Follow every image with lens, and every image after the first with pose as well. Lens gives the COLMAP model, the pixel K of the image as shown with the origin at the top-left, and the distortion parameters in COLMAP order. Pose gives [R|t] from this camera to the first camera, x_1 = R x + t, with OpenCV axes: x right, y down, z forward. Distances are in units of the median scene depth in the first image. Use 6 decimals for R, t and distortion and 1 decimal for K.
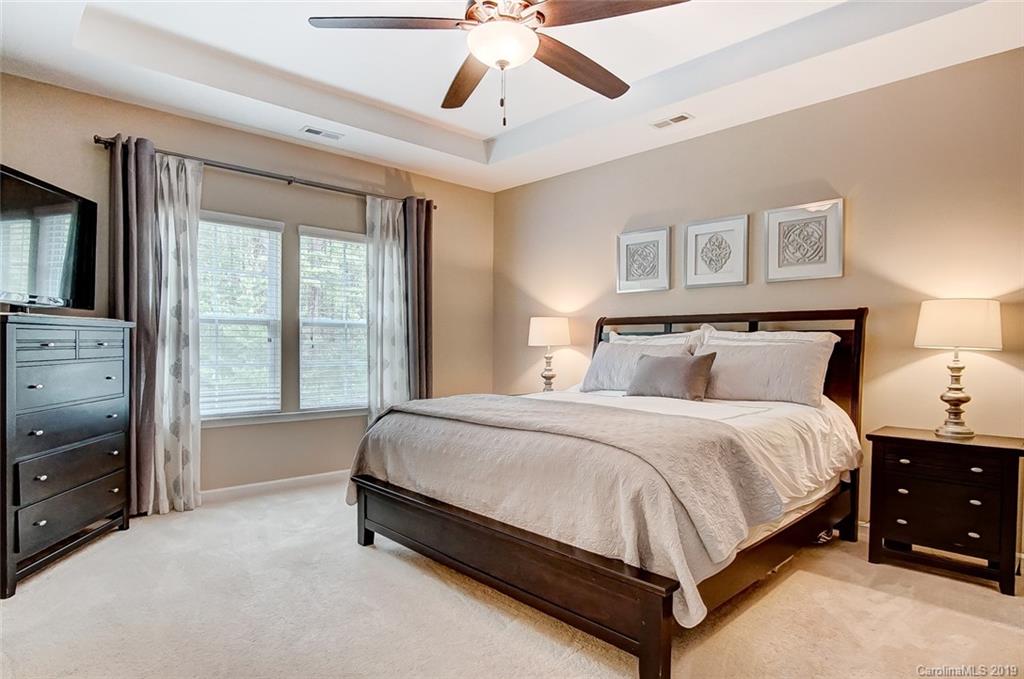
lens RADIAL K [[572.6, 0, 509.7], [0, 572.6, 357.5], [0, 0, 1]] dist [-0.026516, 0.000488]
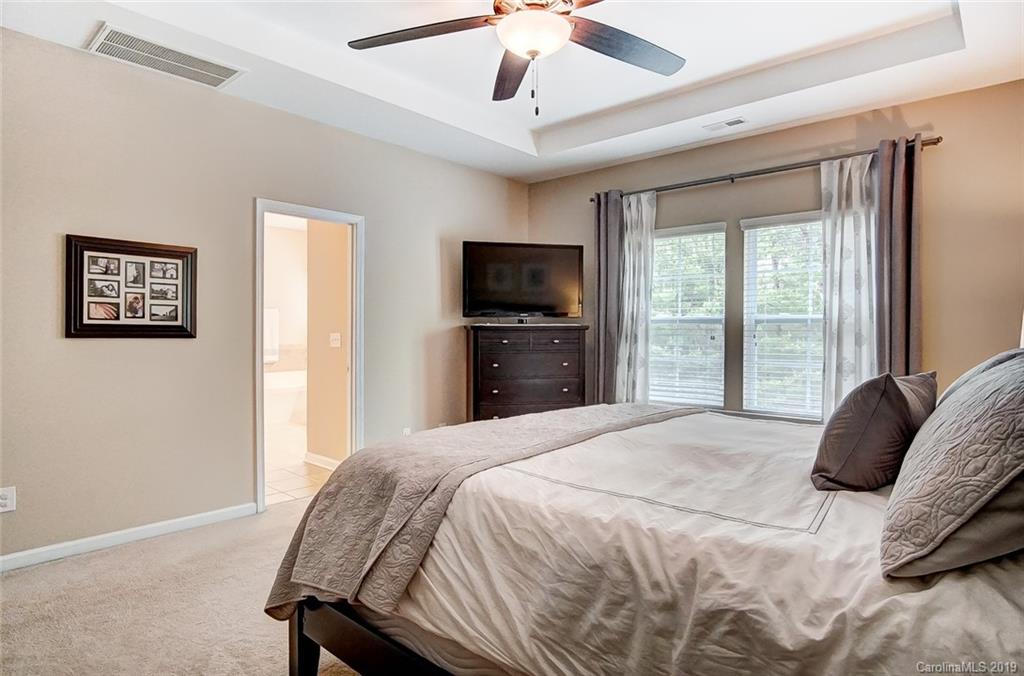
lens RADIAL K [[558.1, 0, 514.8], [0, 558.1, 330.7], [0, 0, 1]] dist [-0.025670, 0.000503]
pose [[0.090544, -0.007538, -0.995864, 0.576500], [-0.026308, 0.999604, -0.009958, -0.025035], [0.995545, 0.027101, 0.090310, 0.567561]]
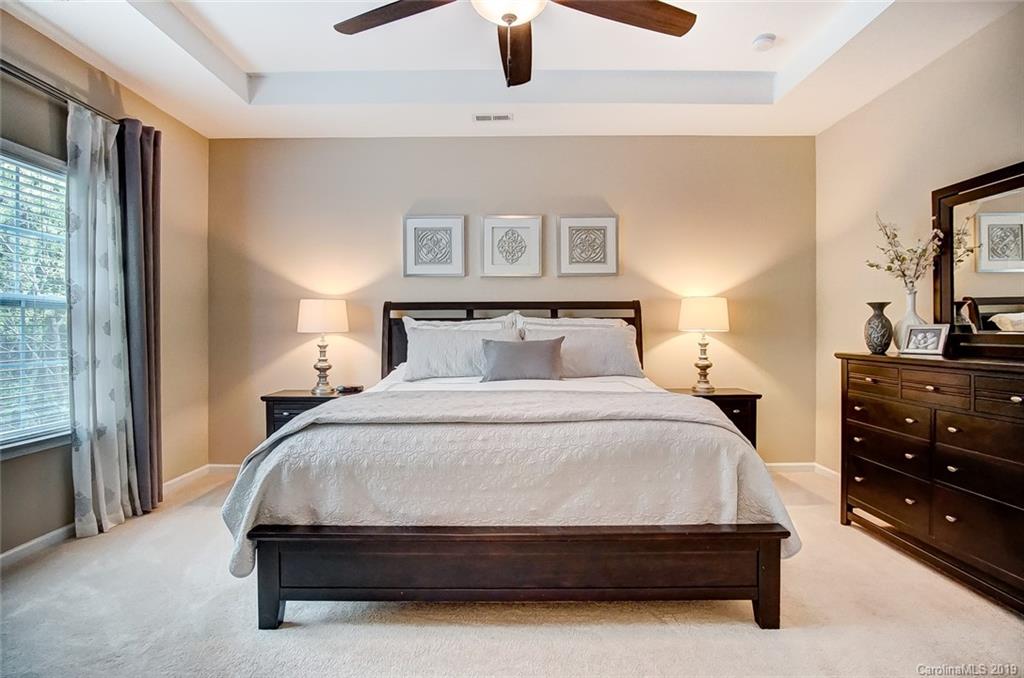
lens RADIAL K [[558.1, 0, 514.8], [0, 558.1, 331.7], [0, 0, 1]] dist [-0.025670, 0.000503]
pose [[0.688584, -0.010736, 0.725077, -0.405697], [0.024432, 0.999666, -0.008401, -0.009103], [-0.724744, 0.023500, 0.688617, 0.251983]]
